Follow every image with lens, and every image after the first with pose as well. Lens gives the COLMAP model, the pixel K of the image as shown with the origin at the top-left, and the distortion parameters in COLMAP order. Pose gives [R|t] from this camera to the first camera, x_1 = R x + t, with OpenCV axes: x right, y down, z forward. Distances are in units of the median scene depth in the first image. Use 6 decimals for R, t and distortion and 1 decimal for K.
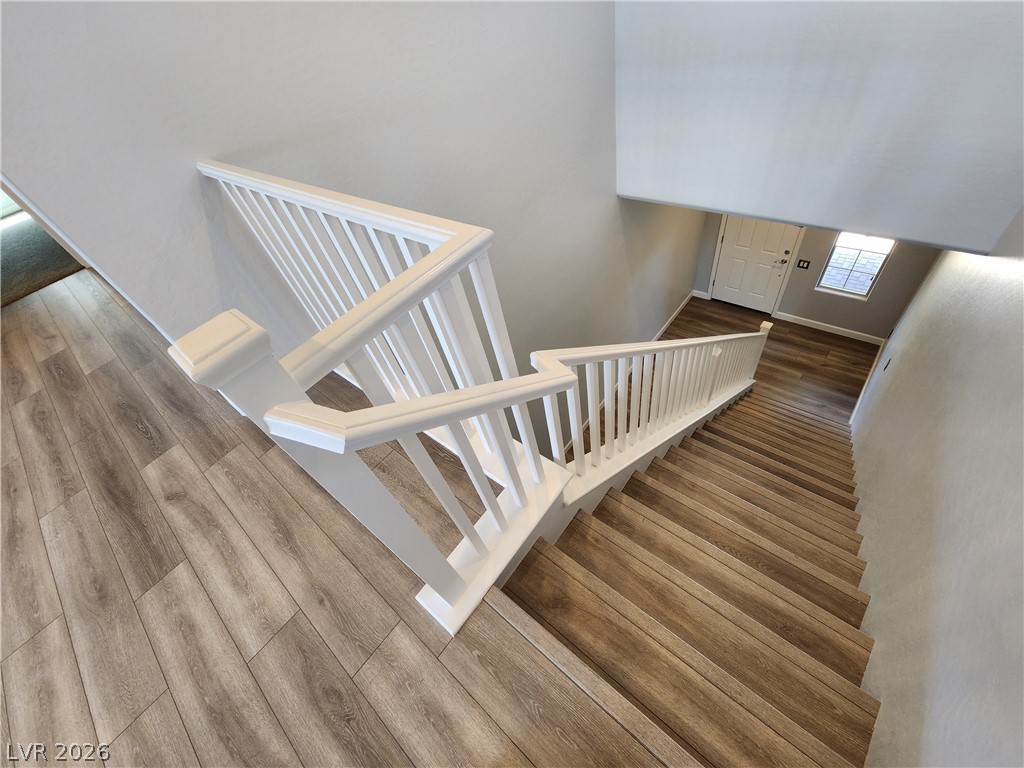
lens RADIAL K [[421.6, 0, 510.1], [0, 421.6, 383.5], [0, 0, 1]] dist [0.000825, -0.001199]
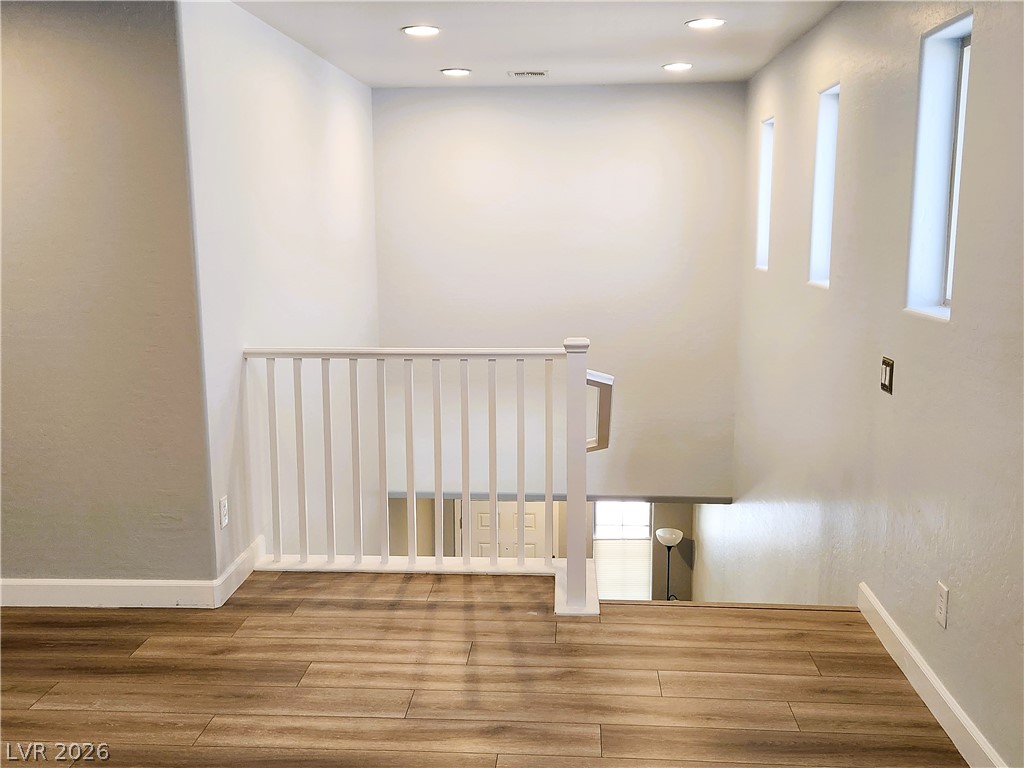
lens RADIAL K [[1031.9, 0, 515.3], [0, 1031.9, 388.5], [0, 0, 1]] dist [0.053035, 0.000000]
pose [[0.789779, 0.079734, 0.608187, -1.527986], [0.341660, 0.766281, -0.544134, 1.113202], [-0.509428, 0.637539, 0.577951, -0.771206]]
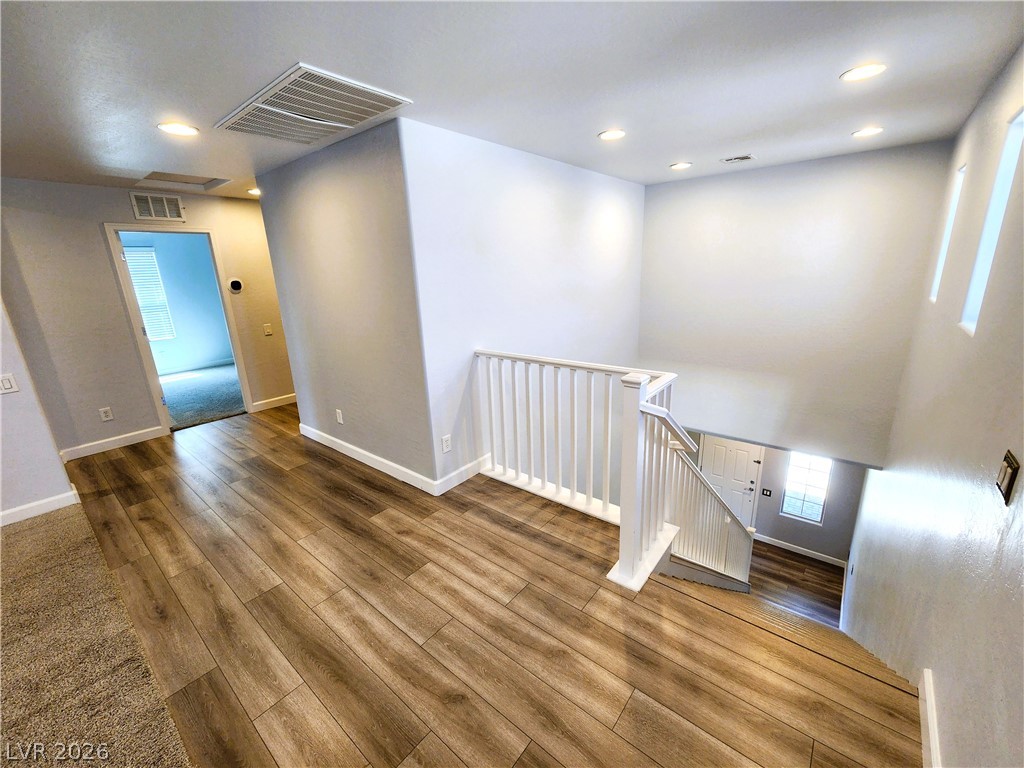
lens RADIAL K [[421.6, 0, 509.3], [0, 421.6, 382.3], [0, 0, 1]] dist [0.000825, -0.001199]
pose [[0.989874, 0.134334, 0.045862, -0.532945], [-0.090132, 0.844429, -0.528030, 0.530120], [-0.109660, 0.518550, 0.847986, -0.513064]]
